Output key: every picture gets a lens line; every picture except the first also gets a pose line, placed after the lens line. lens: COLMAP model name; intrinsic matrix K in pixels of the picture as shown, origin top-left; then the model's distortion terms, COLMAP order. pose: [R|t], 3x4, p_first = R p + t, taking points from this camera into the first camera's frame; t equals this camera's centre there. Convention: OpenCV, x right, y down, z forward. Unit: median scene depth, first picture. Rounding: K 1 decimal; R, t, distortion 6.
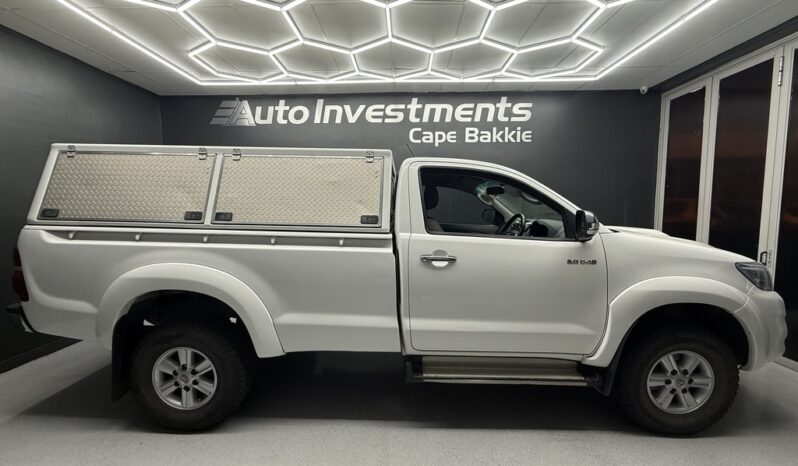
lens RADIAL K [[317.7, 0, 399.0], [0, 317.7, 233.0], [0, 0, 1]] dist [-0.001058, -0.000002]
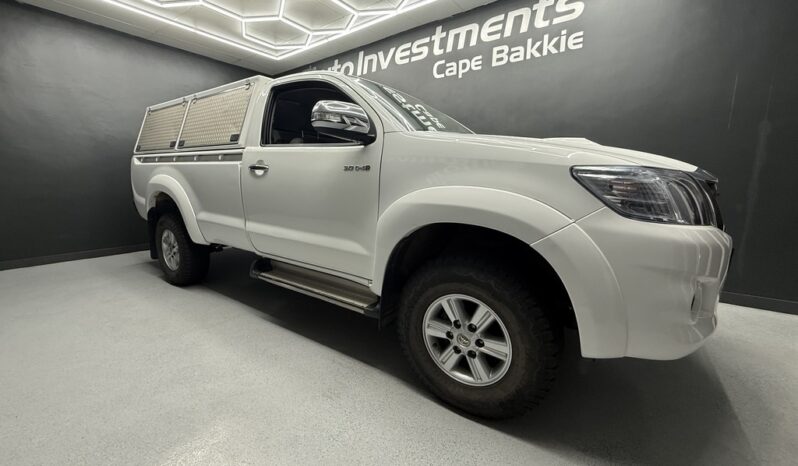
lens RADIAL K [[317.7, 0, 399.0], [0, 317.7, 233.0], [0, 0, 1]] dist [-0.001058, -0.000002]
pose [[0.825028, 0.092603, -0.557452, 0.515081], [-0.046816, 0.994291, 0.095884, 0.078658], [0.563149, -0.053009, 0.824653, 0.158492]]
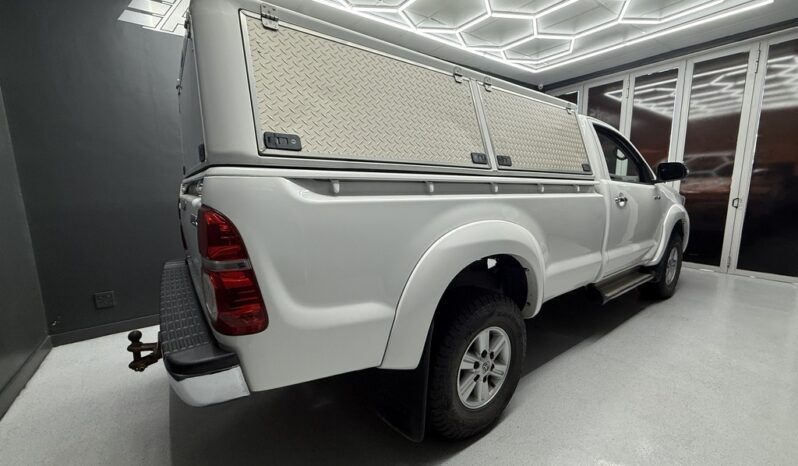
lens RADIAL K [[317.7, 0, 399.0], [0, 317.7, 233.0], [0, 0, 1]] dist [-0.001058, -0.000002]
pose [[0.796997, -0.104479, 0.594878, -0.588475], [0.063210, 0.993945, 0.089881, 0.019481], [-0.600666, -0.034033, 0.798775, 0.234198]]
